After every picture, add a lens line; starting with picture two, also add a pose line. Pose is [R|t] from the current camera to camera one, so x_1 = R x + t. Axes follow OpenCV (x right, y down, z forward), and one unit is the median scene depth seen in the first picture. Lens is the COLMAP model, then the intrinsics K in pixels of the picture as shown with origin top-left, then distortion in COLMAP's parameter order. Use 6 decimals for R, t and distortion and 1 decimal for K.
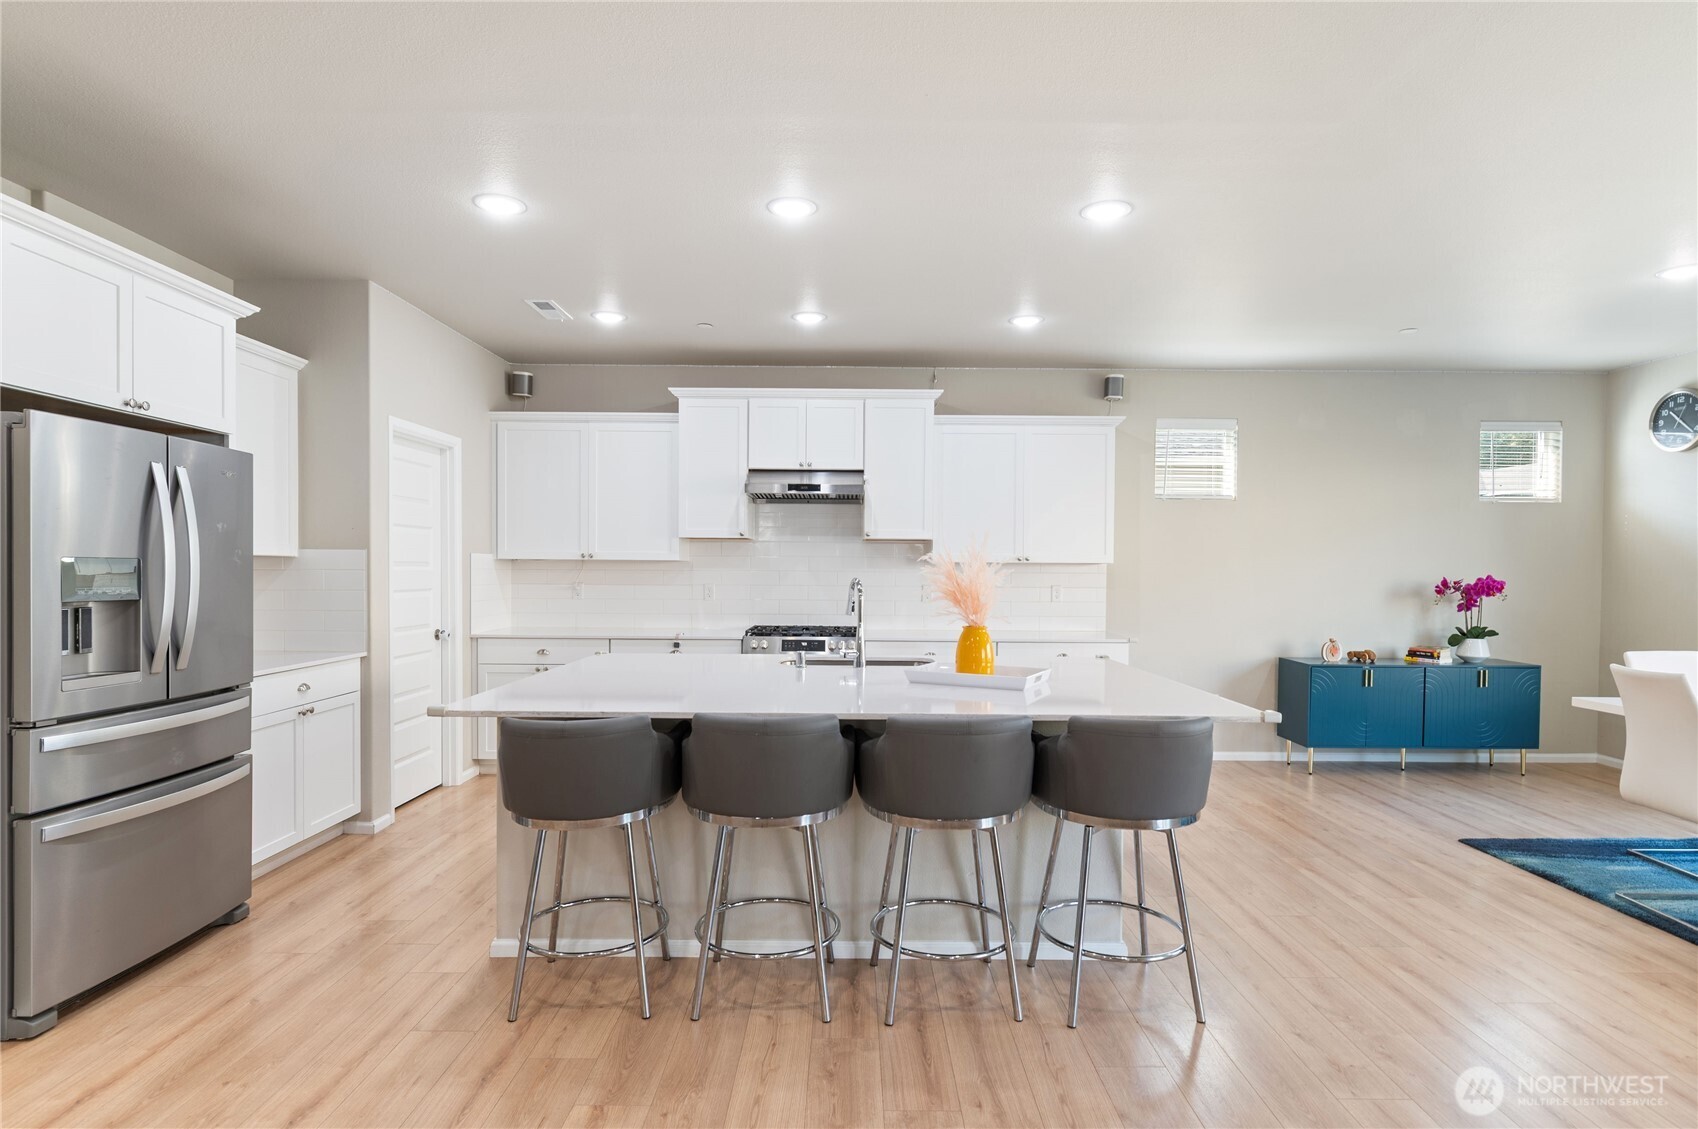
lens RADIAL K [[875.4, 0, 850.9], [0, 875.4, 583.9], [0, 0, 1]] dist [0.002810, -0.001094]
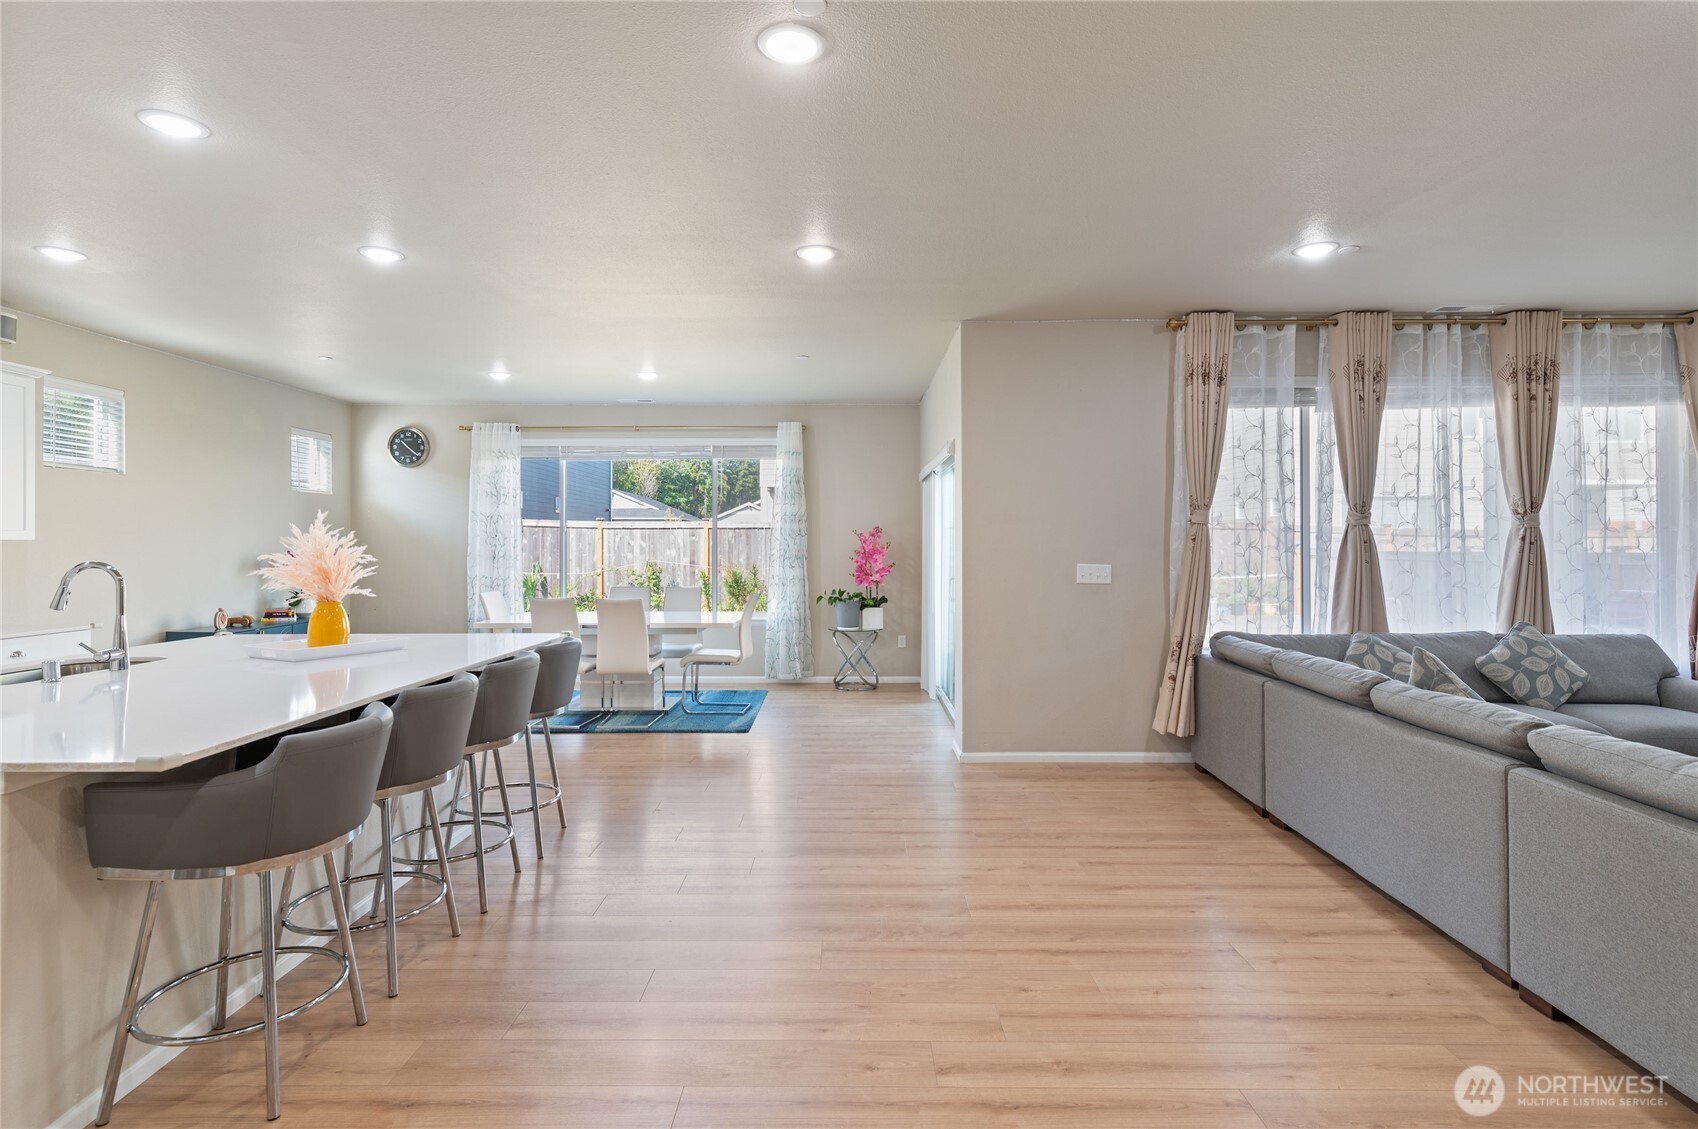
lens RADIAL K [[844.6, 0, 846.1], [0, 844.6, 539.3], [0, 0, 1]] dist [0.004473, 0.000600]
pose [[0.009329, -0.001083, 0.999956, -0.529806], [0.020135, 0.999797, 0.000895, -0.009659], [-0.999754, 0.020126, 0.009349, 0.210321]]
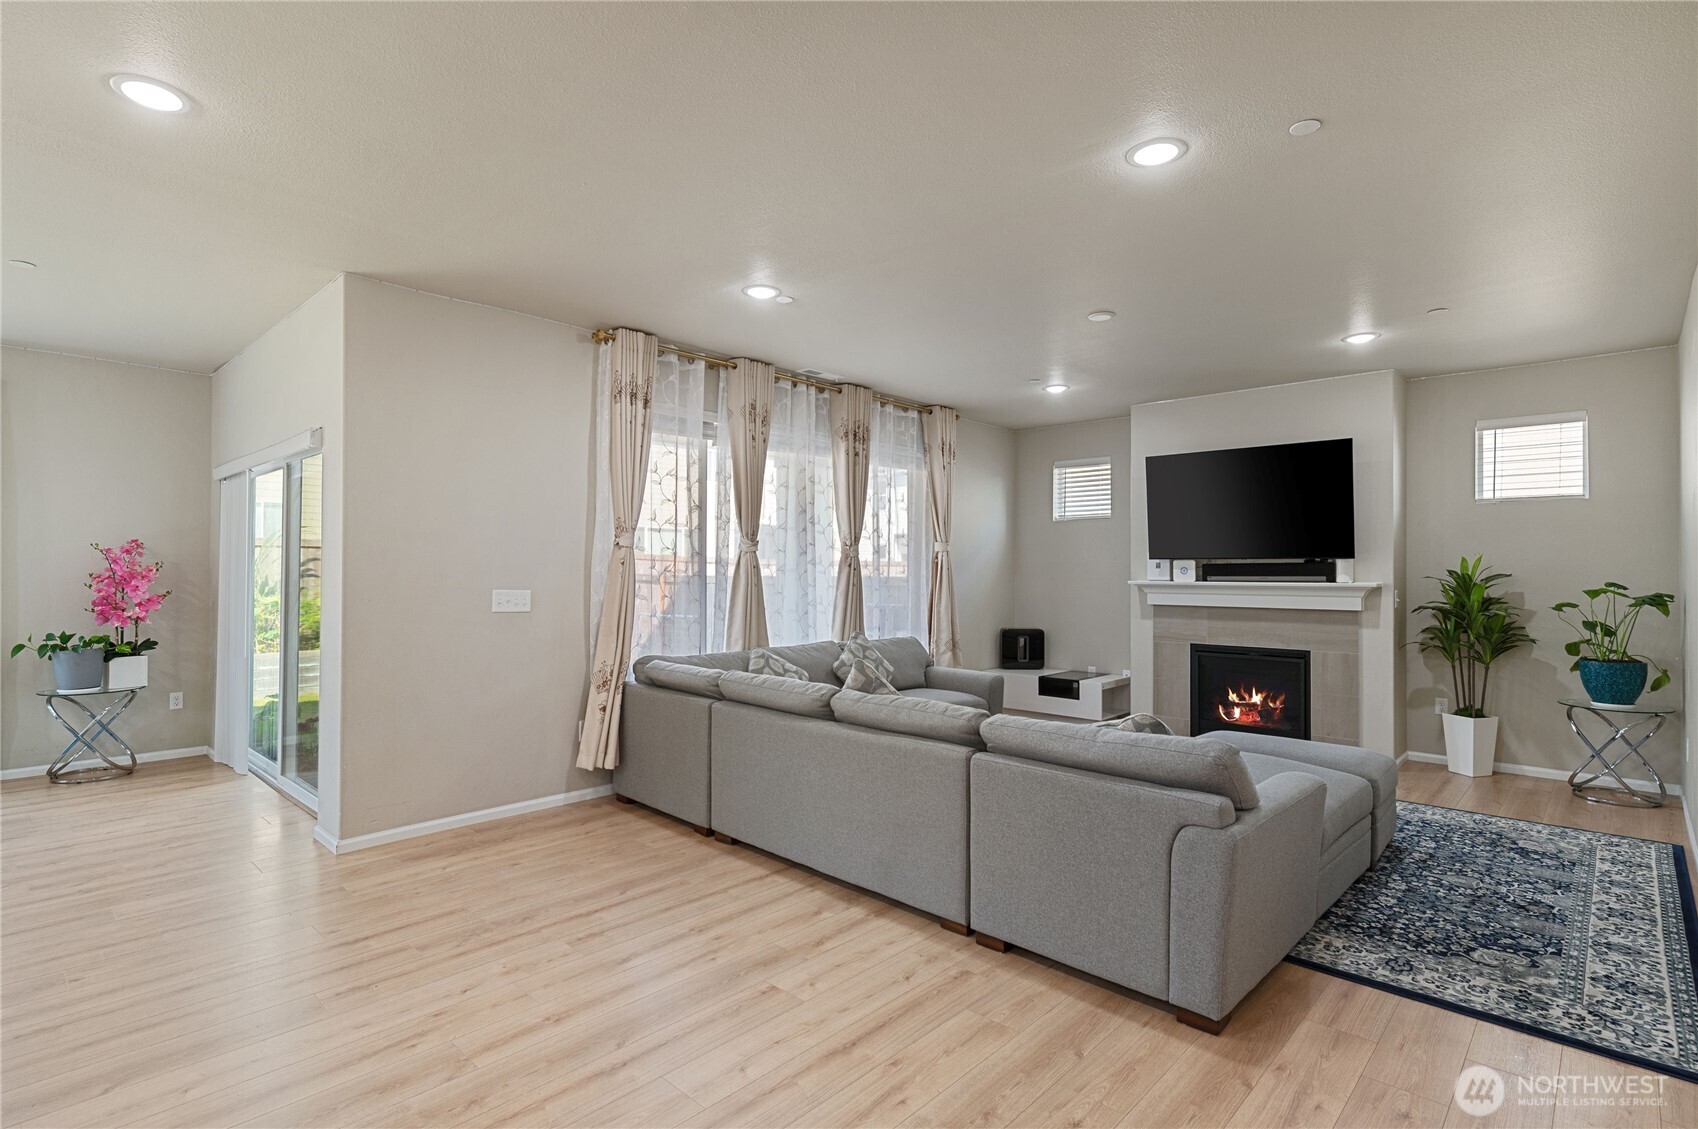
lens RADIAL K [[826.5, 0, 849.0], [0, 826.5, 564.5], [0, 0, 1]] dist [0.001893, -0.000105]
pose [[-0.726651, -0.006282, 0.686978, -0.383002], [0.002236, 0.999931, 0.011509, -0.008977], [-0.687003, 0.009899, -0.726587, 0.302324]]
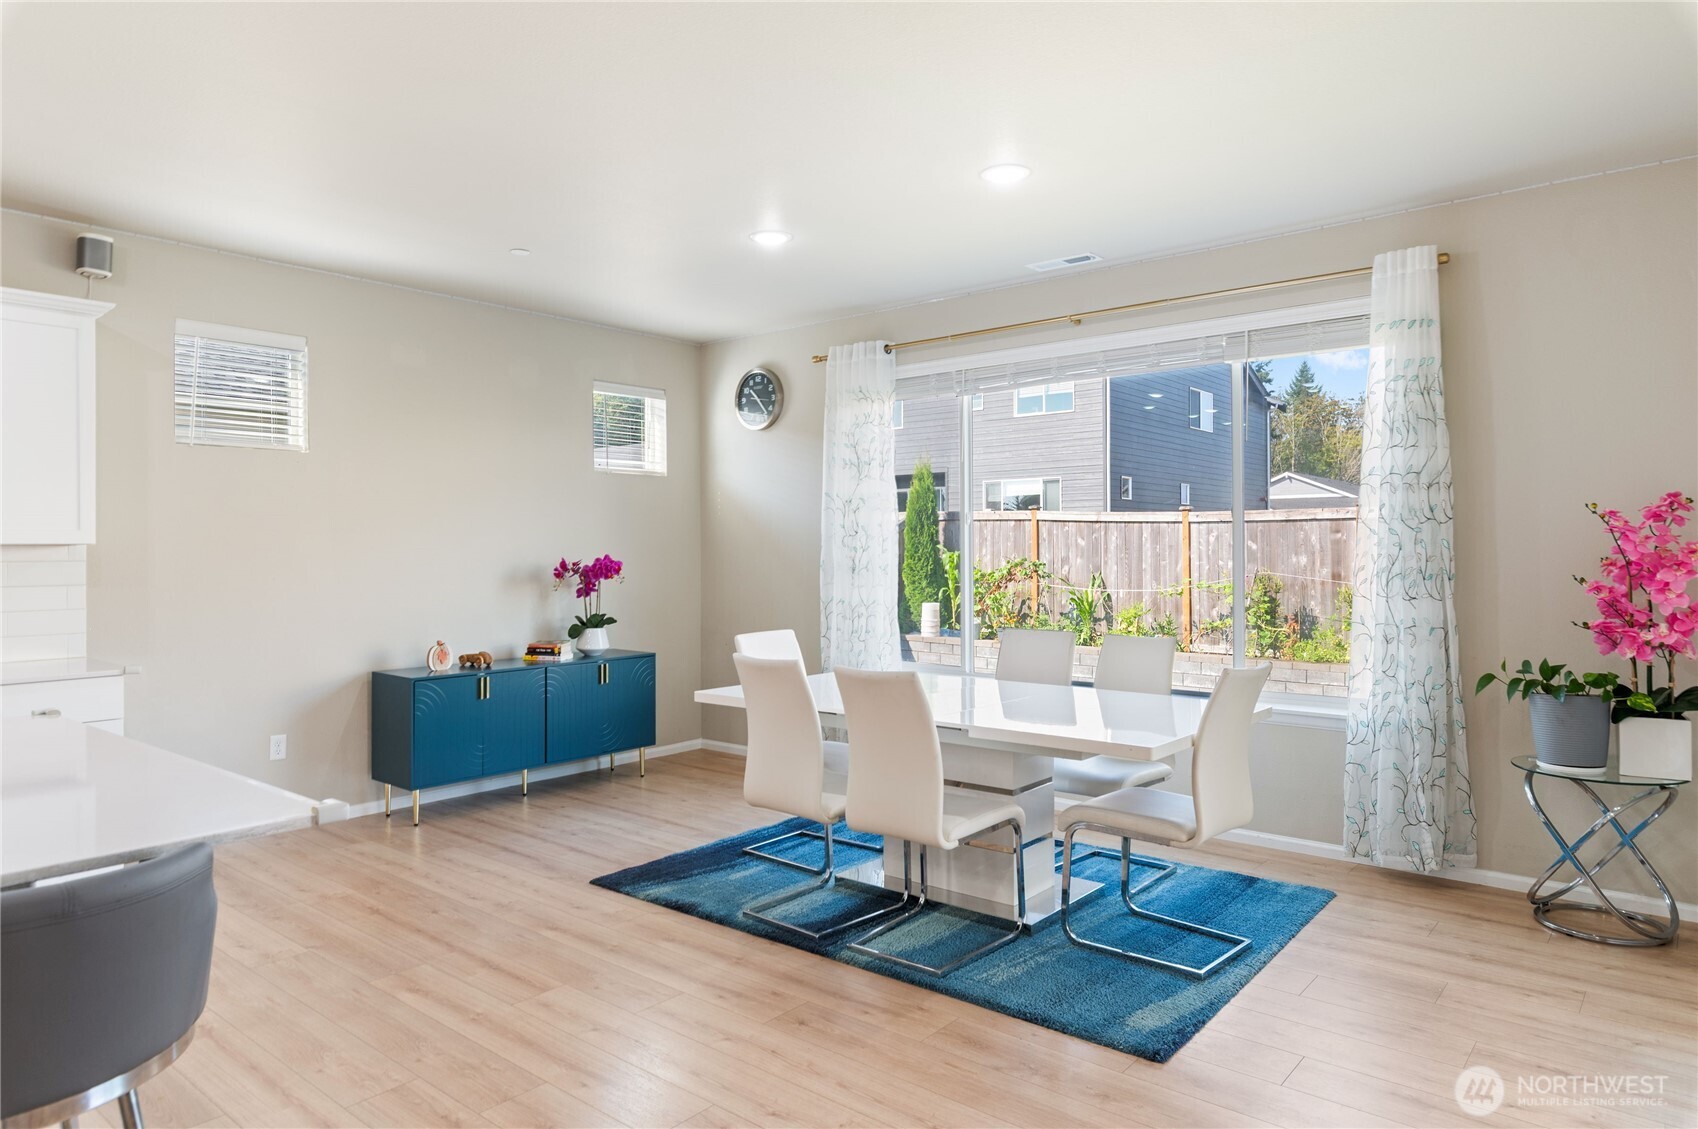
lens RADIAL K [[1044.3, 0, 845.0], [0, 1044.3, 546.2], [0, 0, 1]] dist [0.000210, 0.000285]
pose [[0.645152, -0.007854, 0.764014, 0.085118], [0.024715, 0.999638, -0.010593, -0.001641], [-0.763655, 0.025717, 0.645113, 0.145780]]
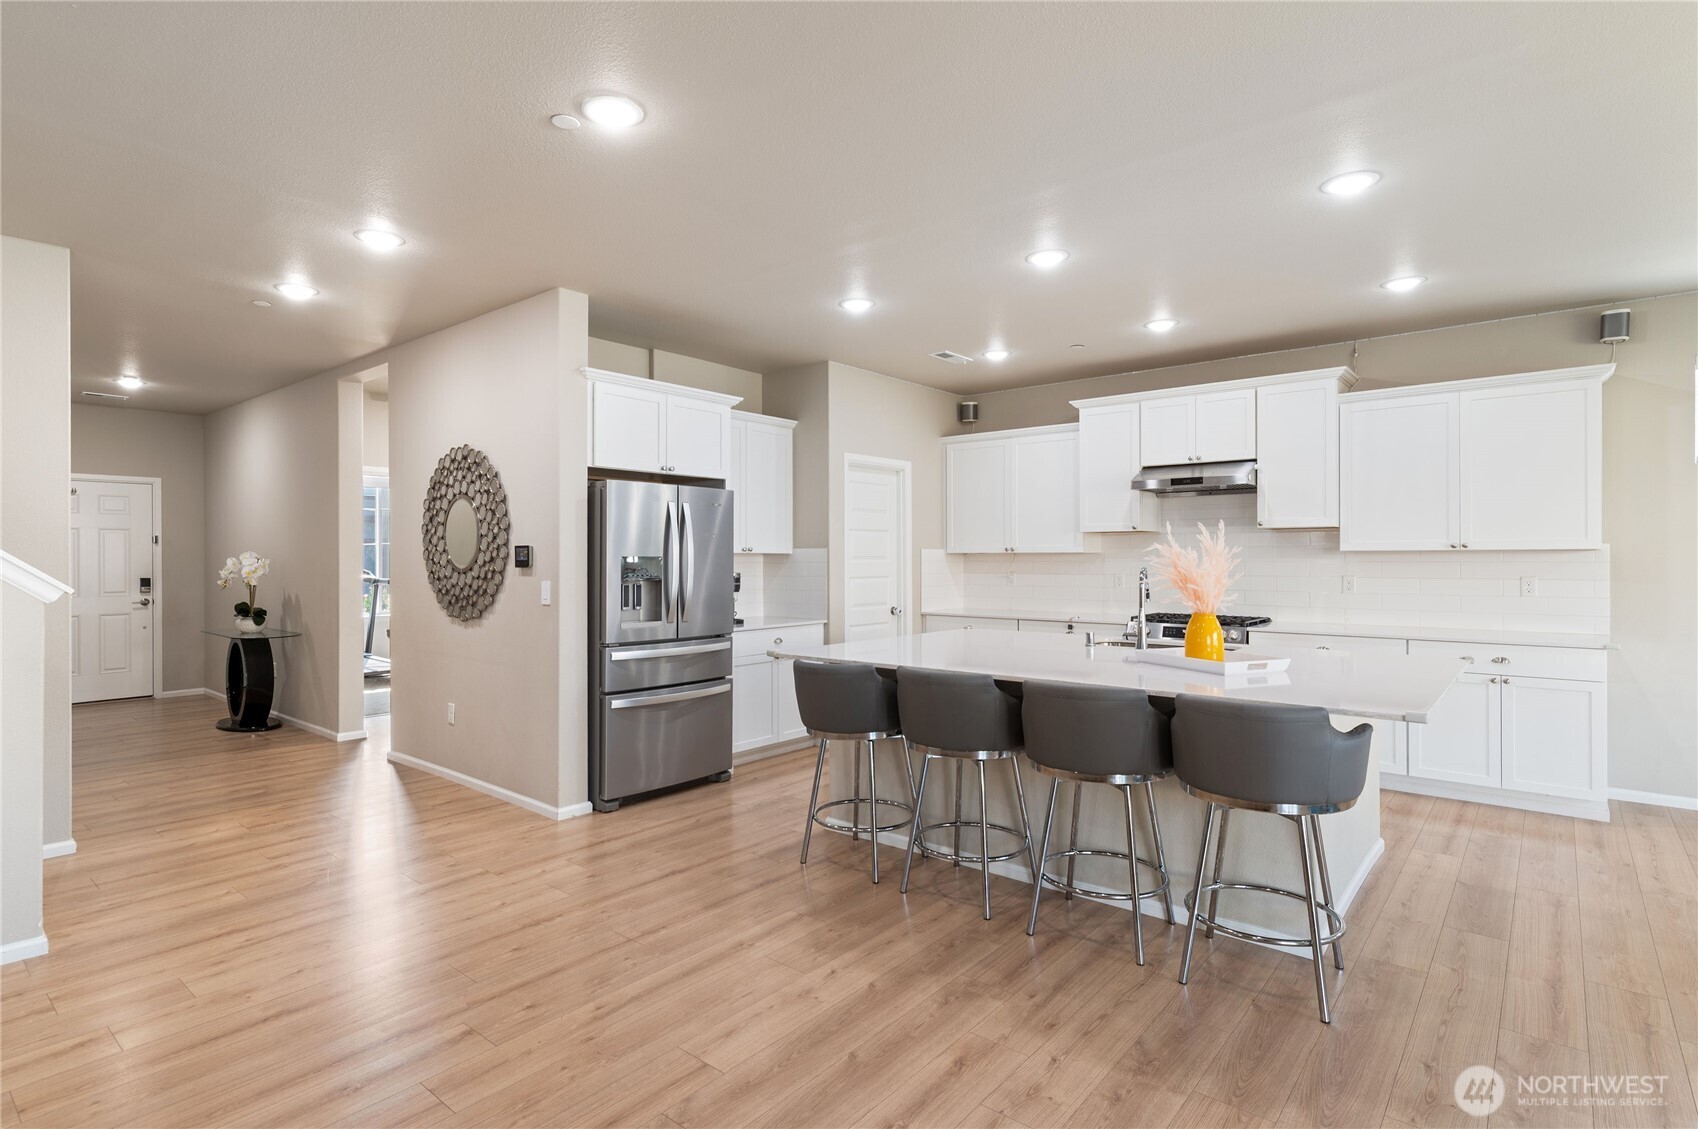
lens RADIAL K [[851.0, 0, 844.0], [0, 851.0, 556.3], [0, 0, 1]] dist [0.004974, 0.000425]
pose [[0.766285, -0.009950, -0.642424, 0.278310], [-0.004146, 0.999783, -0.020430, 0.001776], [0.642487, 0.018319, 0.766077, -0.036516]]
